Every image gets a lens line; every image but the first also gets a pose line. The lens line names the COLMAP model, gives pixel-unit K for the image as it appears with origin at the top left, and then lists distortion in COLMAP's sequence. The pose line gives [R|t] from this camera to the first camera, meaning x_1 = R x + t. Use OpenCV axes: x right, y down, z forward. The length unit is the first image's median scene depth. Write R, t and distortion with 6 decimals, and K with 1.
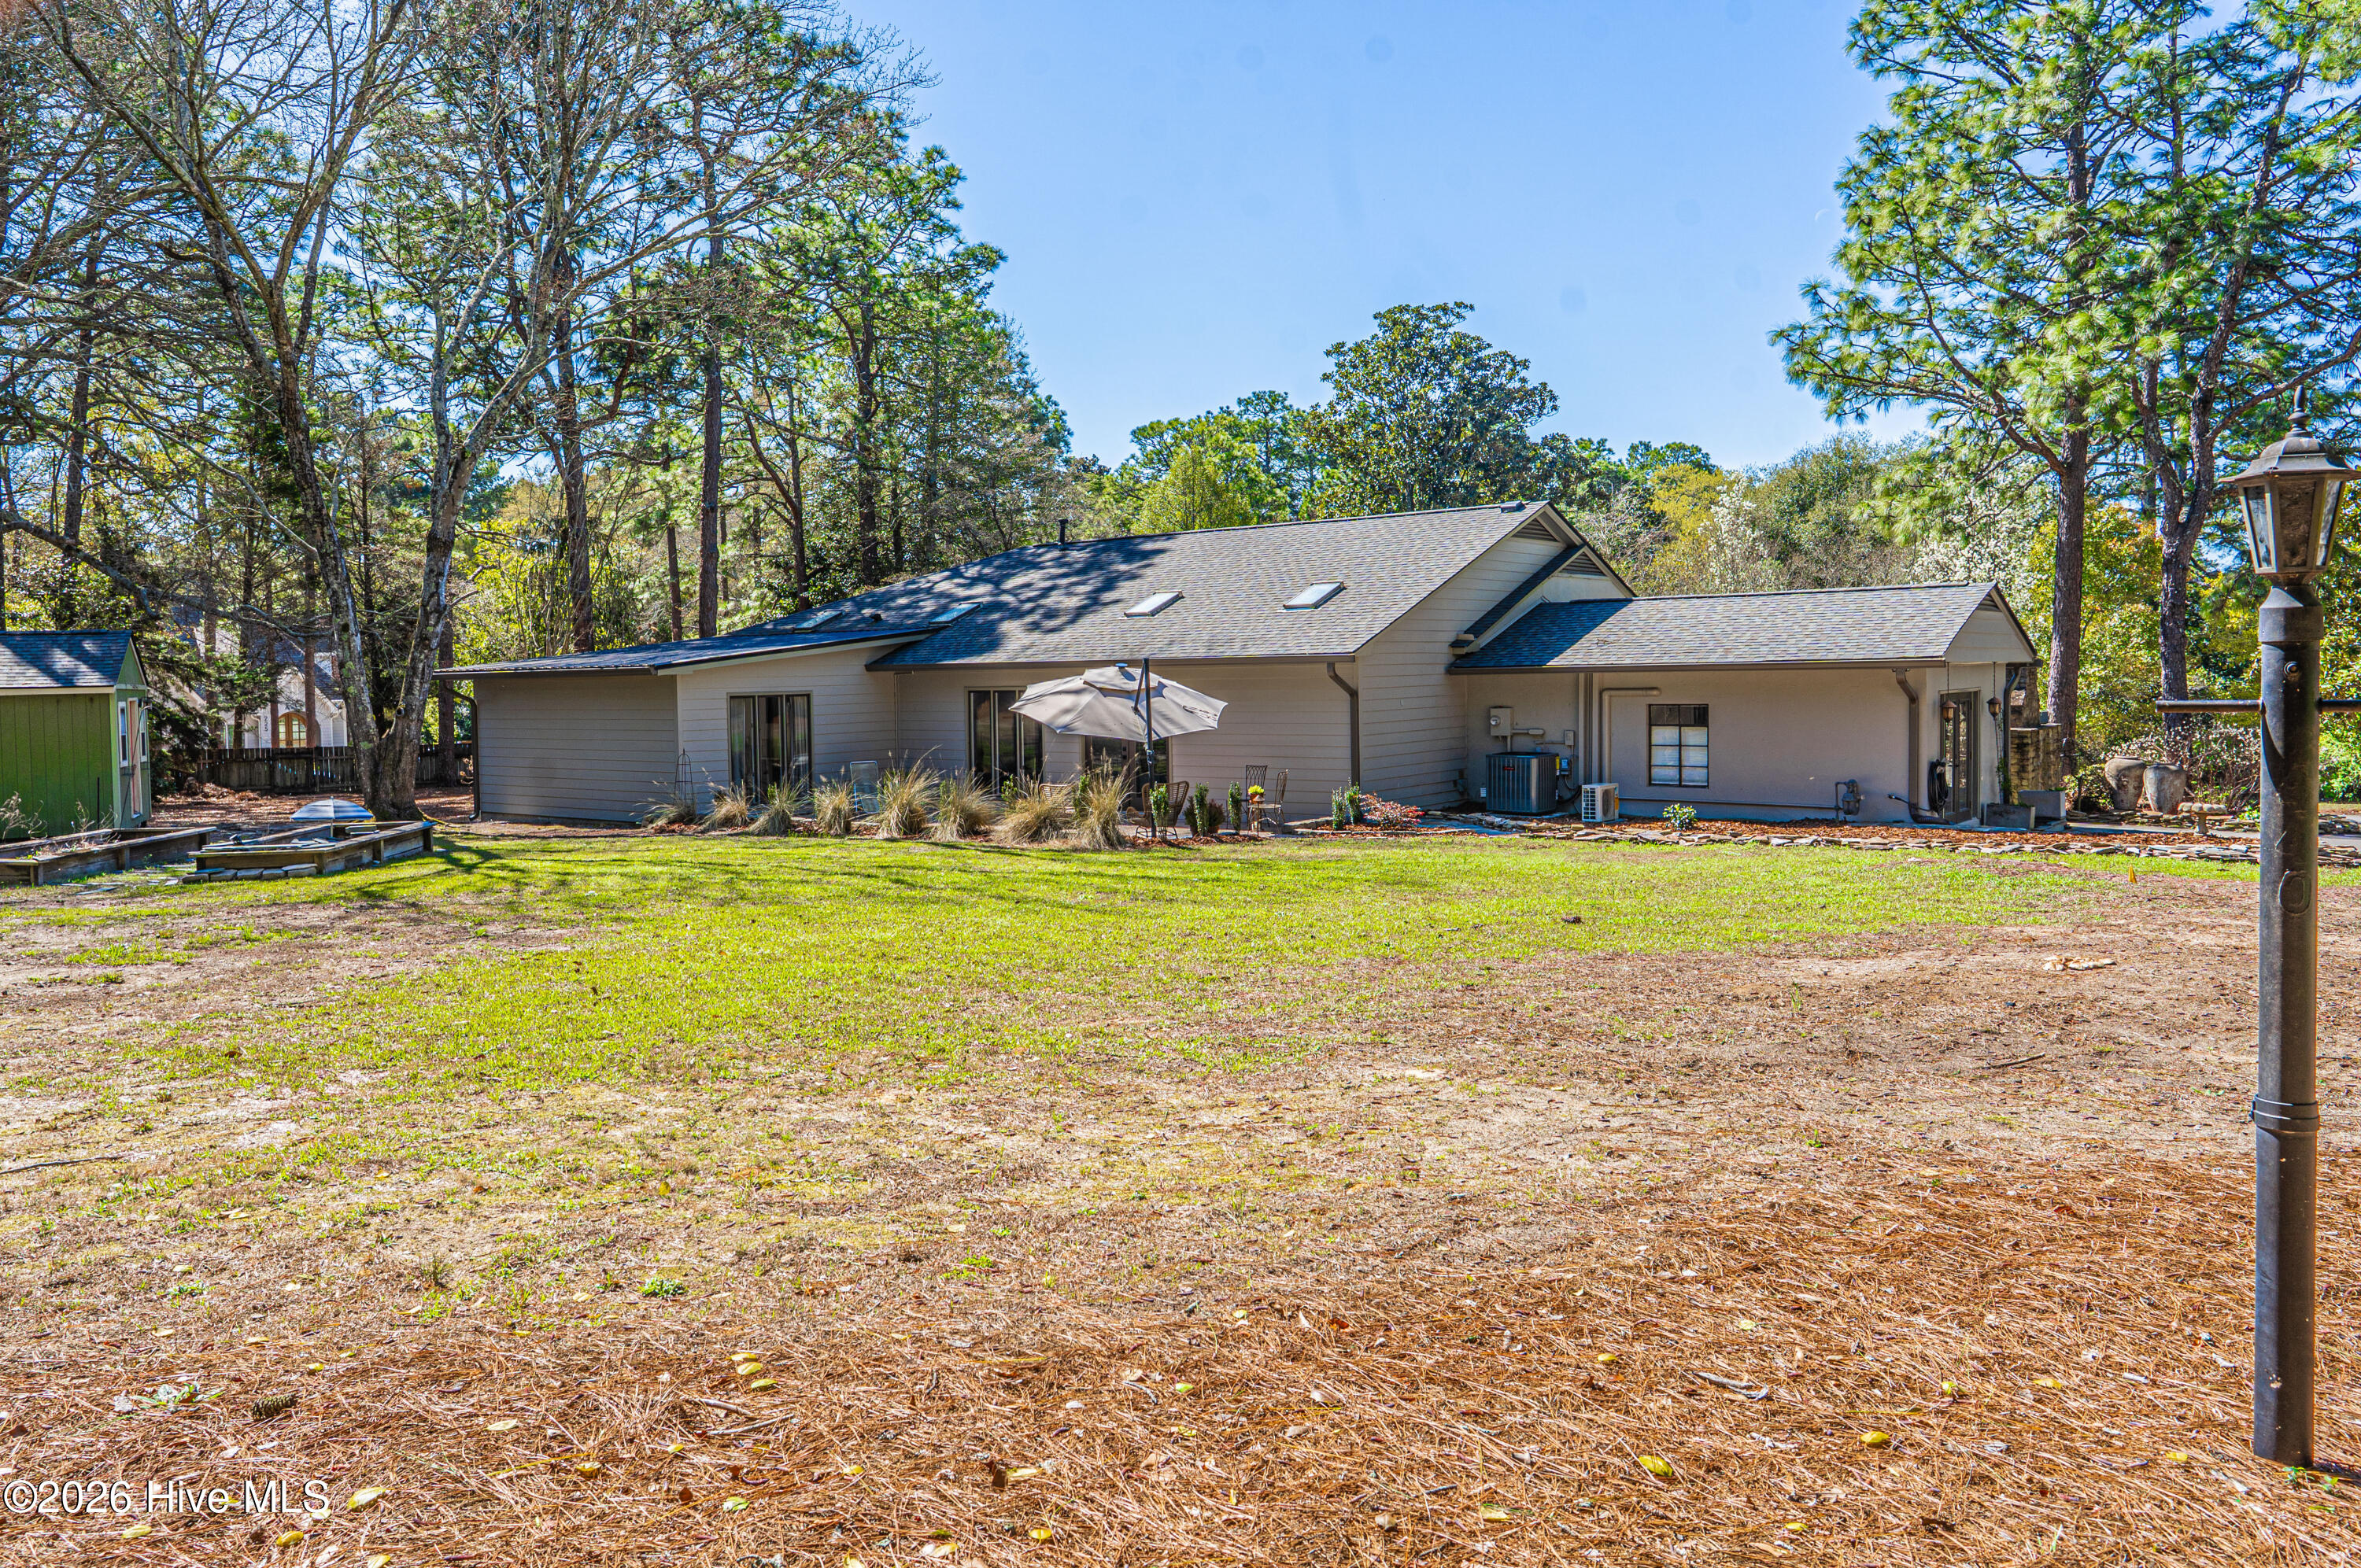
lens RADIAL K [[1680.2, 0, 1089.2], [0, 1680.2, 730.8], [0, 0, 1]] dist [-0.004835, -0.001903]
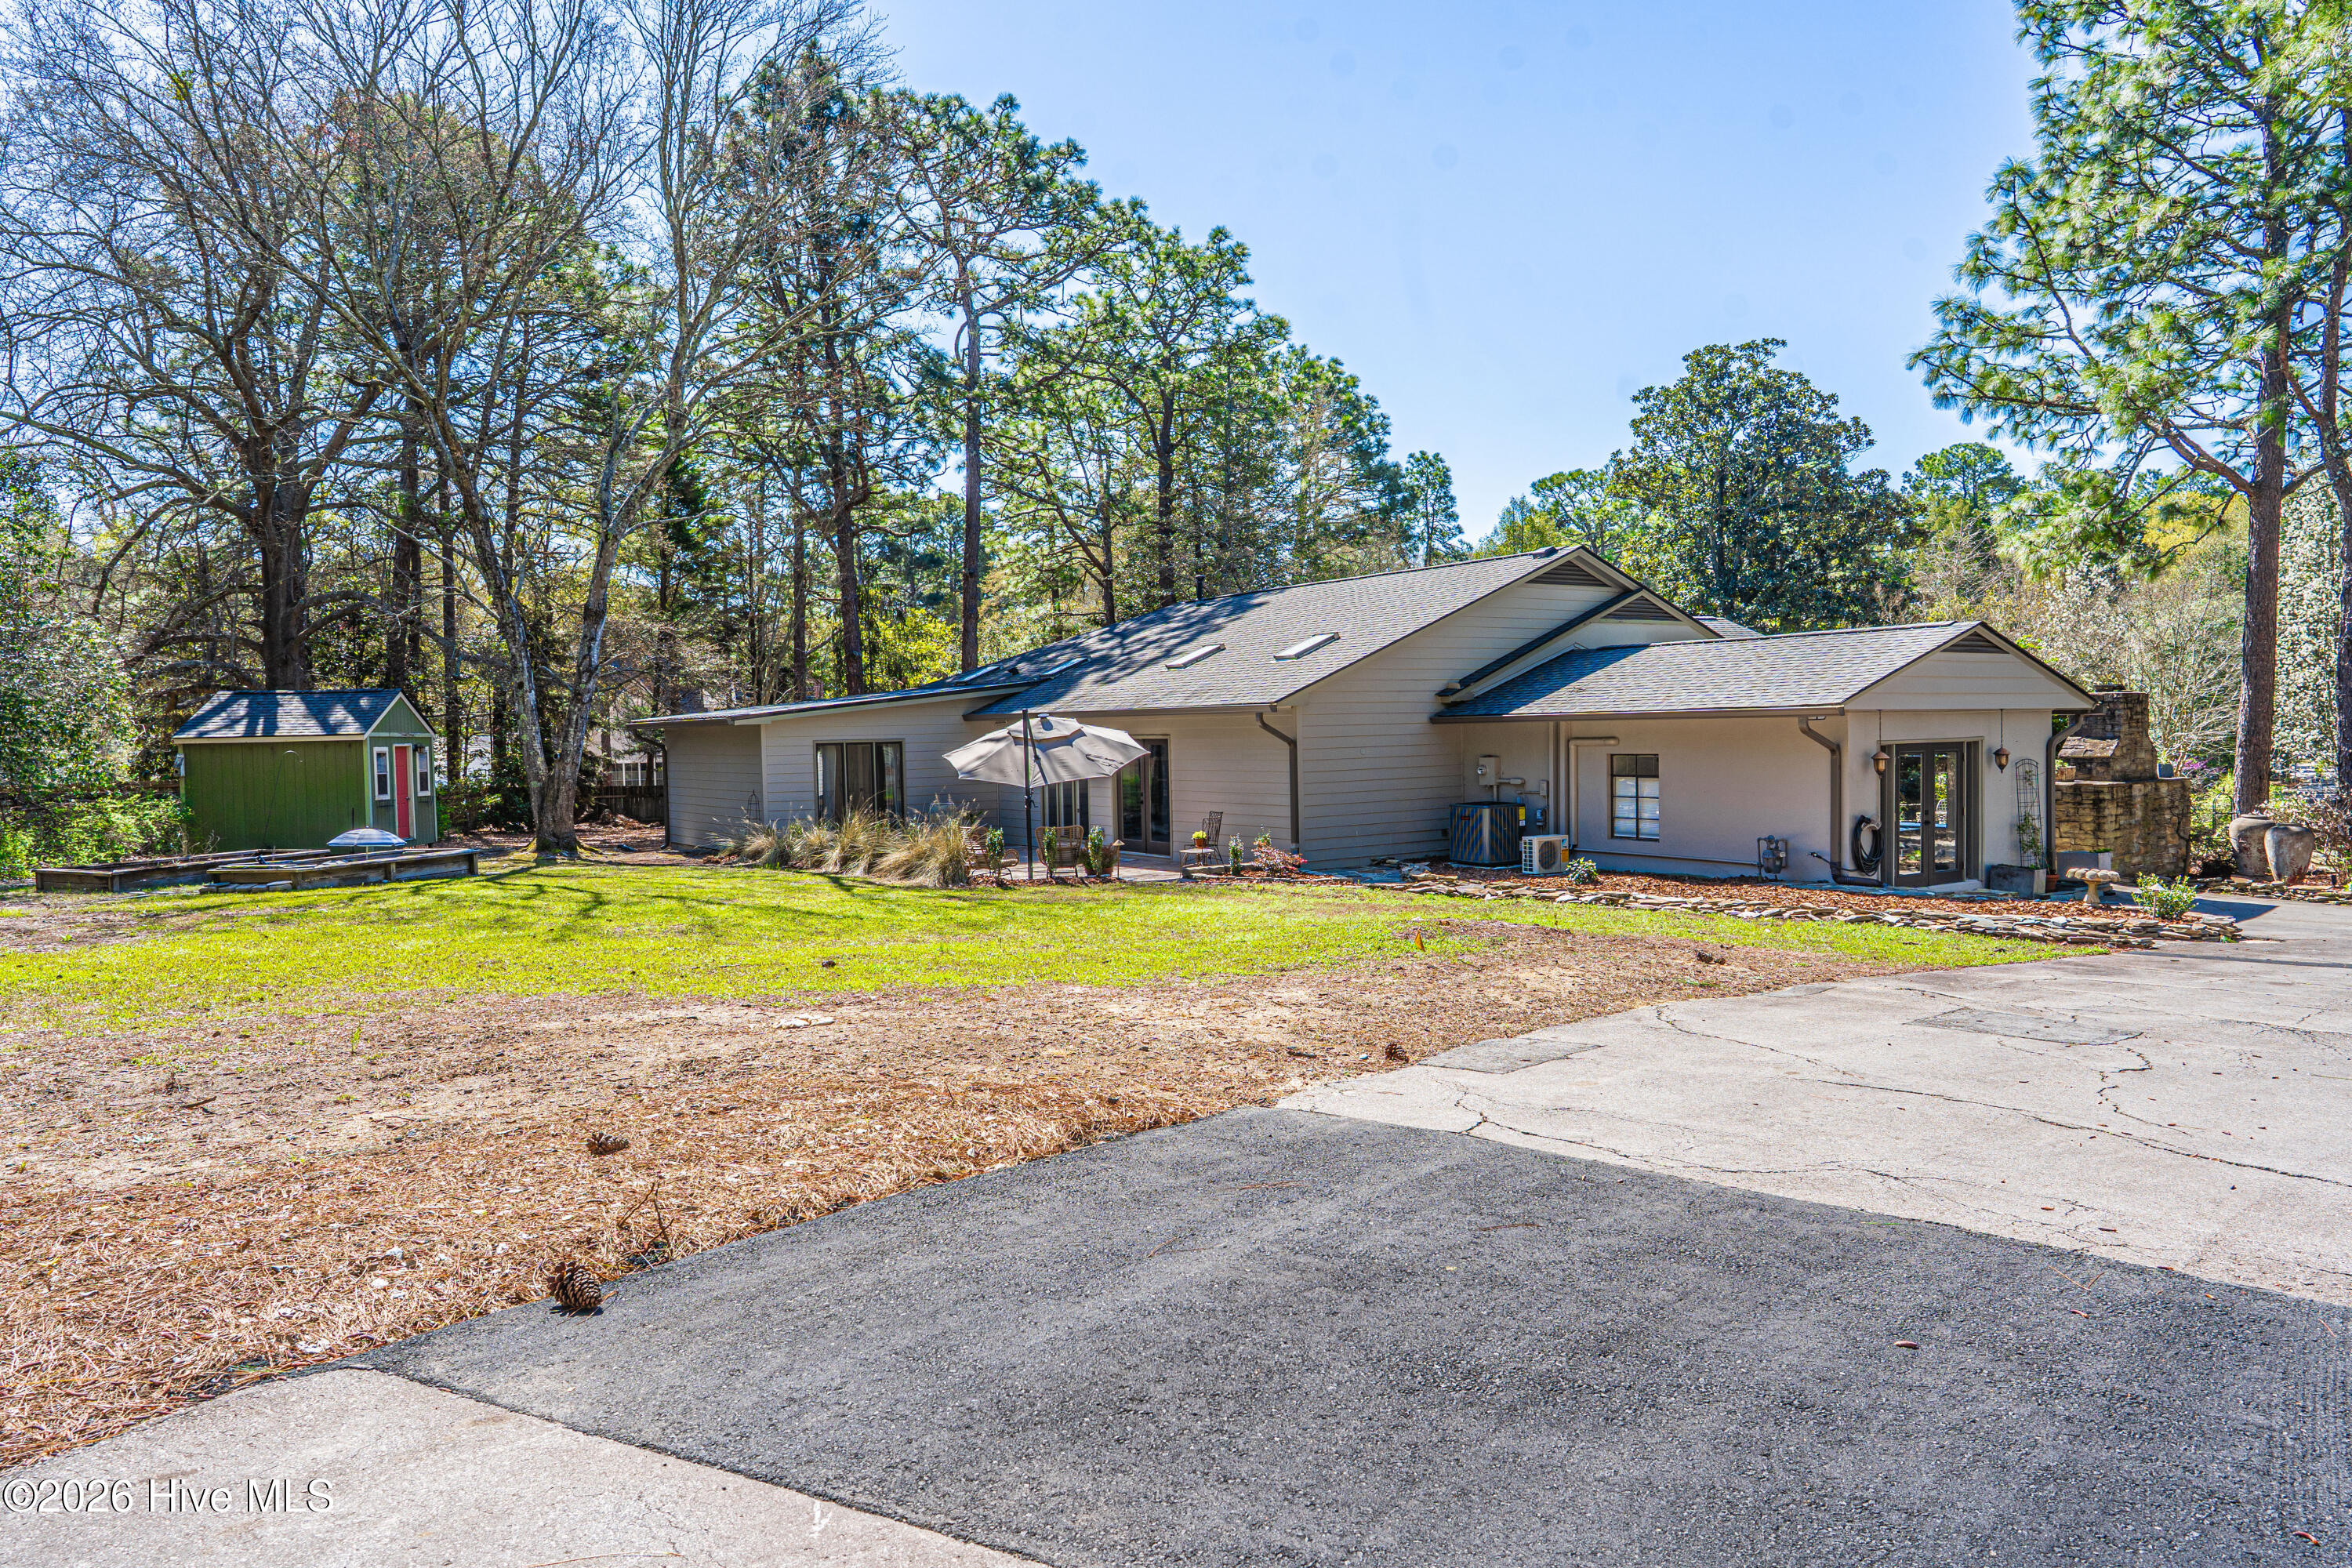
lens RADIAL K [[1579.9, 0, 1168.8], [0, 1579.9, 786.0], [0, 0, 1]] dist [-0.006997, 0.000834]
pose [[0.959473, 0.009645, -0.281636, 0.314232], [-0.007644, 0.999937, 0.008204, -0.002638], [0.281697, -0.005719, 0.959486, 0.052385]]
